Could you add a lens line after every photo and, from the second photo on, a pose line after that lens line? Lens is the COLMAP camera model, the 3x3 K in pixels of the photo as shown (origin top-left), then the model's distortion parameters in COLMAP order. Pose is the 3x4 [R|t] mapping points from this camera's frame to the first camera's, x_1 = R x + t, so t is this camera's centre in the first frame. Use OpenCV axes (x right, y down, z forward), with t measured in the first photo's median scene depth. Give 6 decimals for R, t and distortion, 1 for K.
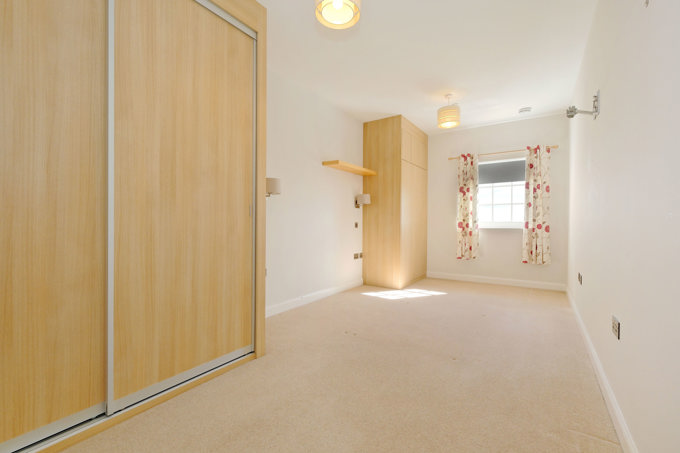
lens RADIAL K [[294.1, 0, 341.6], [0, 294.1, 225.1], [0, 0, 1]] dist [-0.004133, -0.000168]
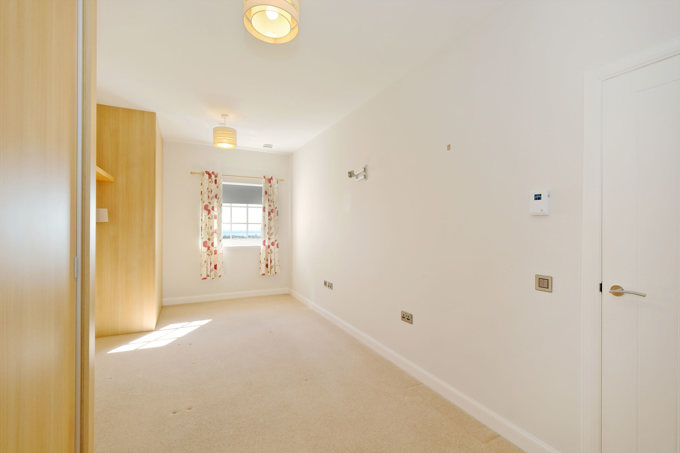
lens RADIAL K [[294.1, 0, 343.3], [0, 294.1, 228.2], [0, 0, 1]] dist [-0.004133, -0.000168]
pose [[0.491812, 0.004043, 0.870692, -0.235384], [0.002430, 0.999979, -0.006016, -0.050545], [-0.870698, 0.005075, 0.491792, 0.147318]]
